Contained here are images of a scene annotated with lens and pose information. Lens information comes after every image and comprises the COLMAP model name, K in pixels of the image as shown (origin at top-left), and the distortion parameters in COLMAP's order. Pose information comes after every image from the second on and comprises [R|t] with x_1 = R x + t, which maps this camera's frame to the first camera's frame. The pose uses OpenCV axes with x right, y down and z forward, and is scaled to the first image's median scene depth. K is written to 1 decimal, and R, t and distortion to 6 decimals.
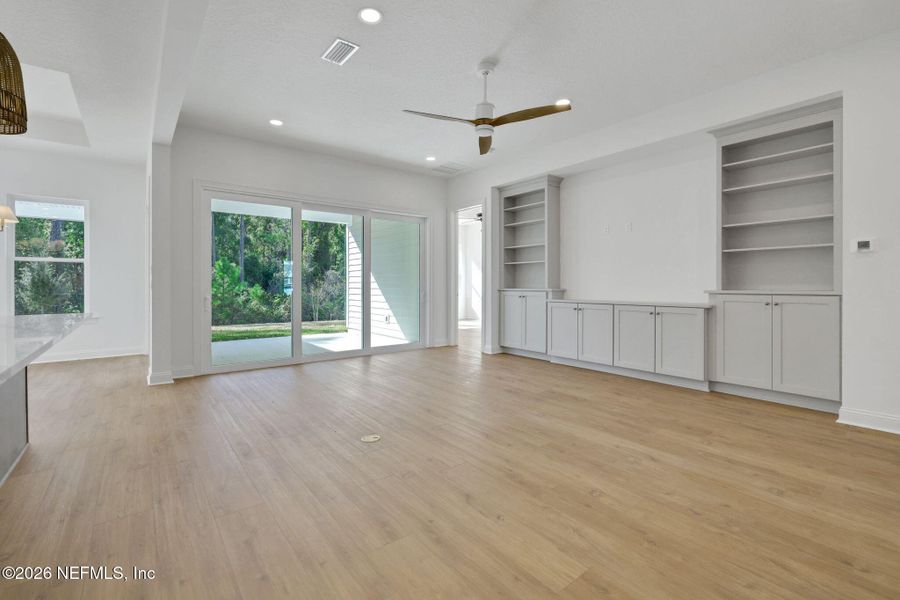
lens RADIAL K [[392.2, 0, 448.5], [0, 392.2, 286.9], [0, 0, 1]] dist [-0.000599, 0.000489]
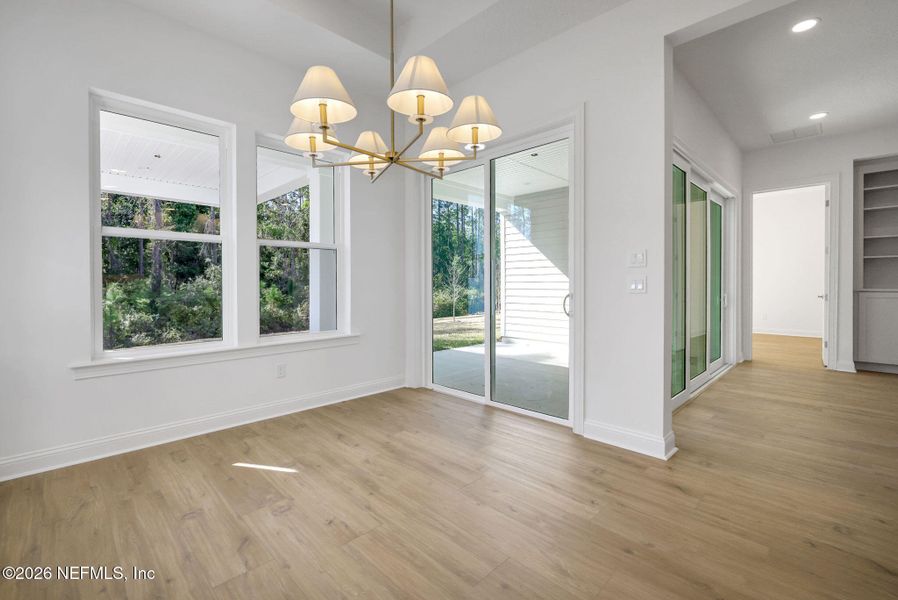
lens RADIAL K [[391.4, 0, 447.4], [0, 391.4, 299.0], [0, 0, 1]] dist [-0.000599, 0.000489]
pose [[0.993980, 0.000764, 0.109560, -1.194230], [-0.003613, 0.999660, 0.025807, 0.011485], [-0.109503, -0.026048, 0.993645, 0.458313]]
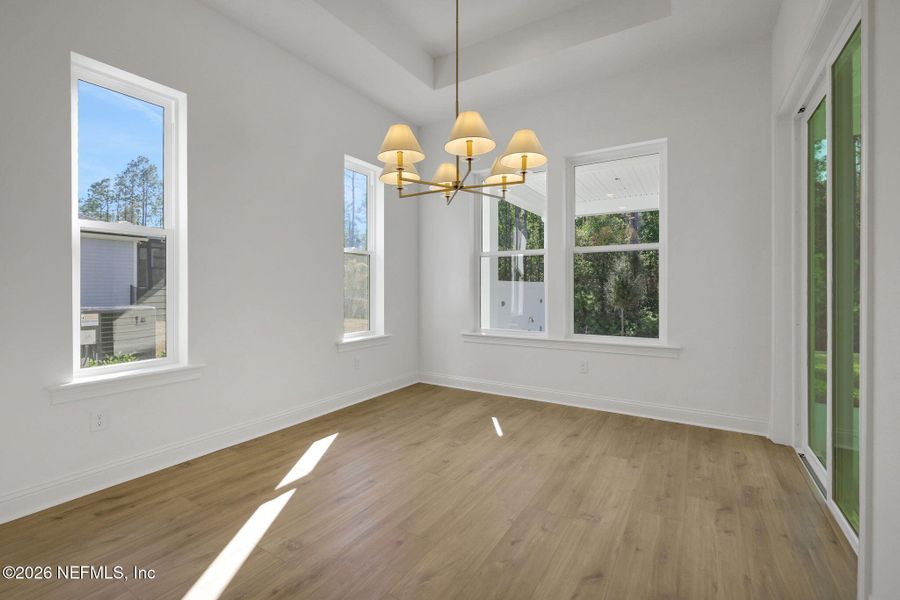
lens RADIAL K [[392.2, 0, 449.1], [0, 392.2, 291.2], [0, 0, 1]] dist [-0.000599, 0.000489]
pose [[0.324780, 0.009670, -0.945740, -0.659780], [-0.000436, 0.999949, 0.010074, -0.008180], [0.945790, -0.002860, 0.324767, 0.710628]]
